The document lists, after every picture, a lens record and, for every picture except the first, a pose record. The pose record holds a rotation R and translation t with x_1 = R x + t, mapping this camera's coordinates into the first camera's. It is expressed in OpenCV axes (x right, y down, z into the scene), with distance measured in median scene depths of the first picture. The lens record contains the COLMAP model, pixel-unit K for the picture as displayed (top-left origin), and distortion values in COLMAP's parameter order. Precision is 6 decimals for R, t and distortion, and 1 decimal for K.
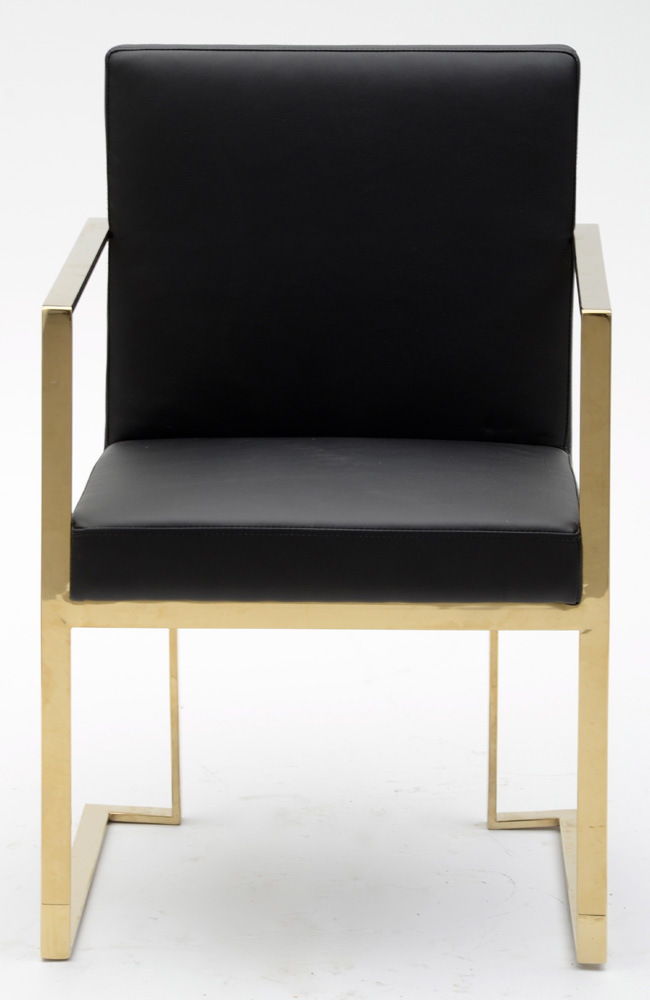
lens RADIAL K [[4016.3, 0, 318.0], [0, 4016.3, 527.1], [0, 0, 1]] dist [1.278150, 0.000000]
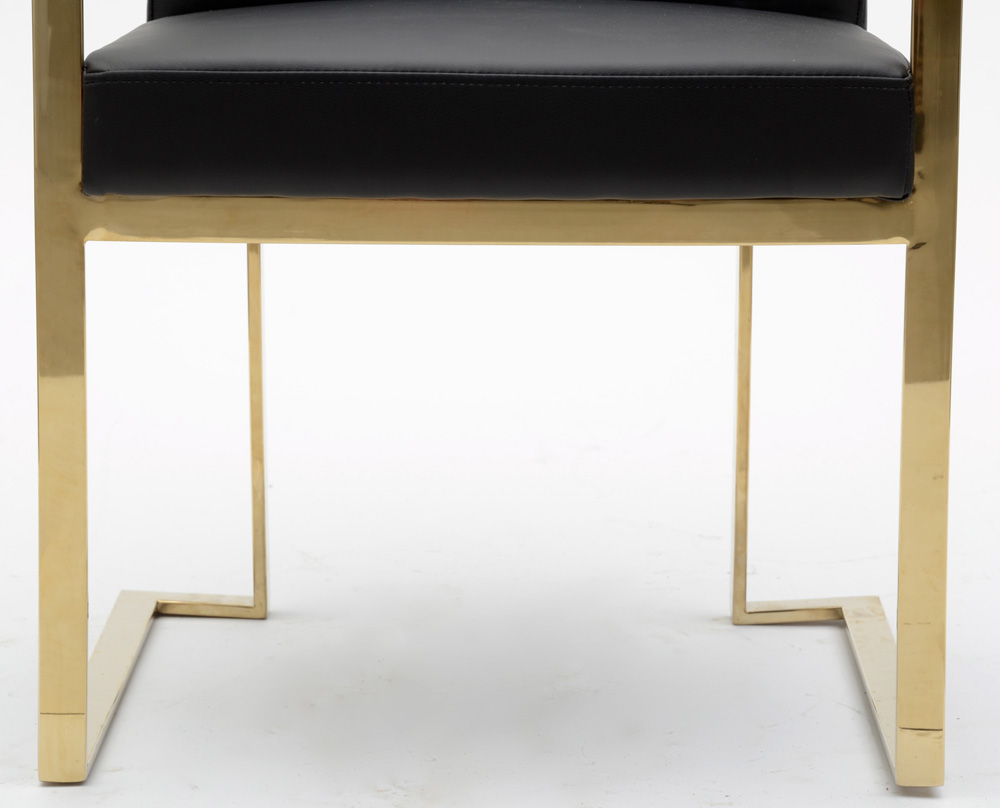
lens RADIAL K [[4200.8, 0, 503.4], [0, 4200.8, 410.3], [0, 0, 1]] dist [1.146187, 0.000000]
pose [[0.999828, 0.000395, 0.018561, -0.008423], [0.000557, 0.998685, -0.051269, 0.076807], [-0.018556, 0.051270, 0.998512, 0.319954]]
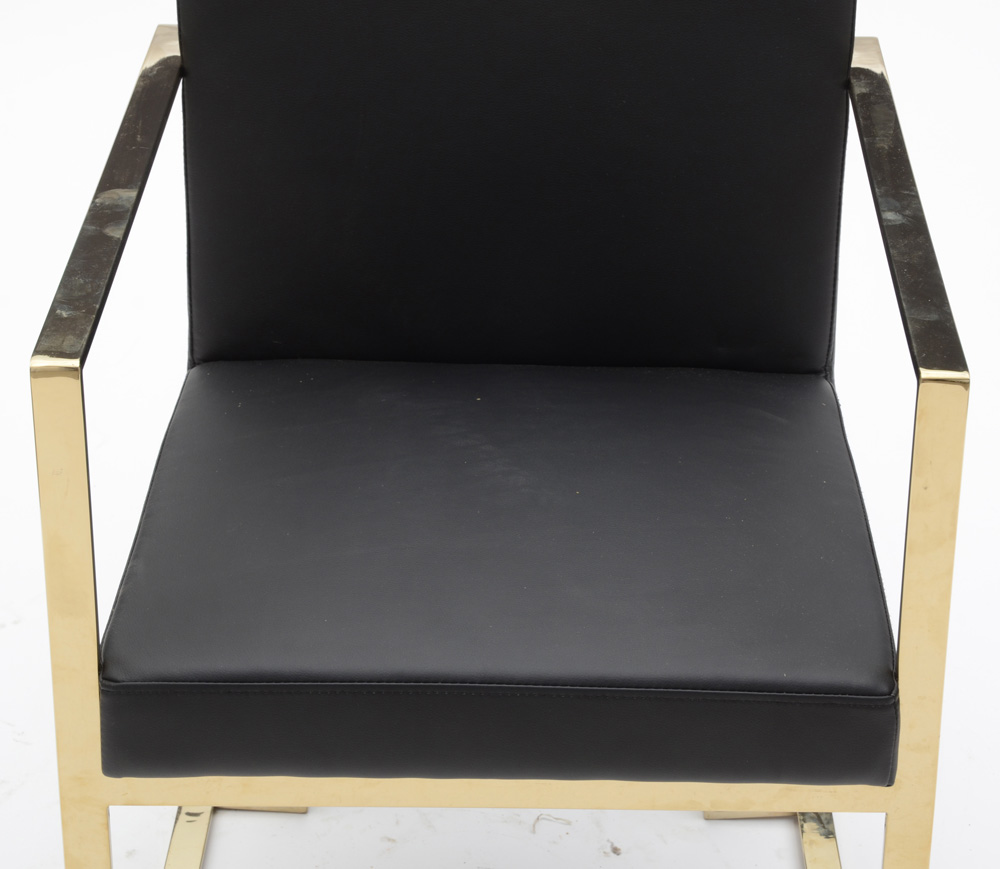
lens RADIAL K [[2547.7, 0, 509.6], [0, 2547.7, 434.5], [0, 0, 1]] dist [0.268050, 0.000000]
pose [[0.999906, -0.004295, 0.013032, -0.001413], [0.000616, 0.962851, 0.270033, -0.132471], [-0.013708, -0.270000, 0.962763, 0.560768]]
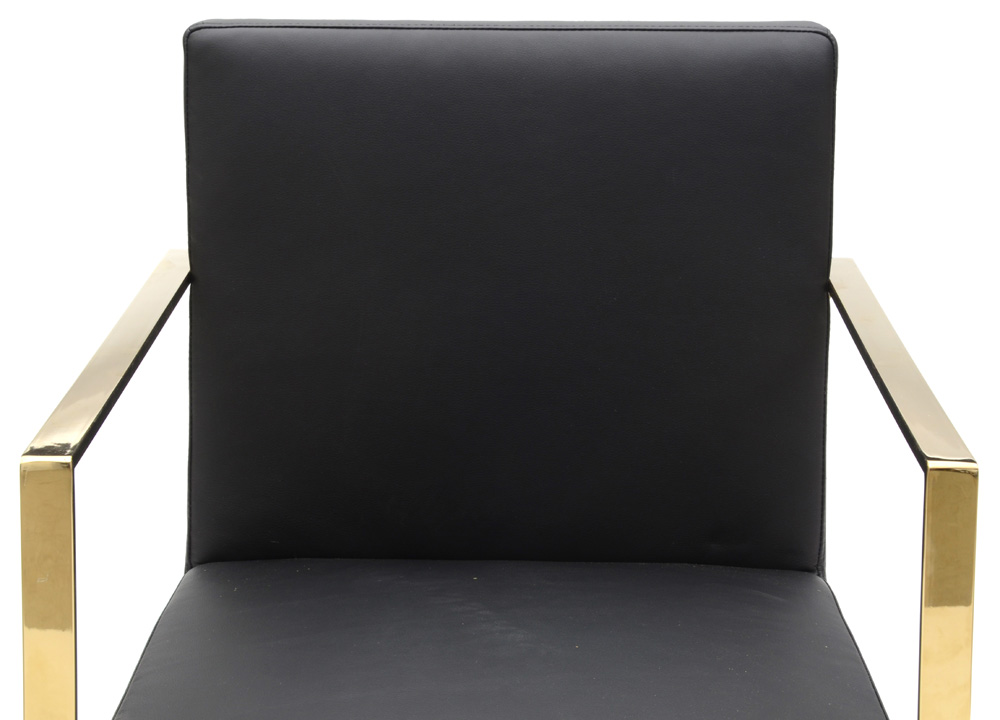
lens RADIAL K [[2293.1, 0, 520.1], [0, 2293.1, 364.5], [0, 0, 1]] dist [0.424432, 0.000000]
pose [[0.999615, -0.003336, 0.027550, -0.004044], [0.002421, 0.999446, 0.033198, -0.070801], [-0.027645, -0.033118, 0.999069, 0.588448]]
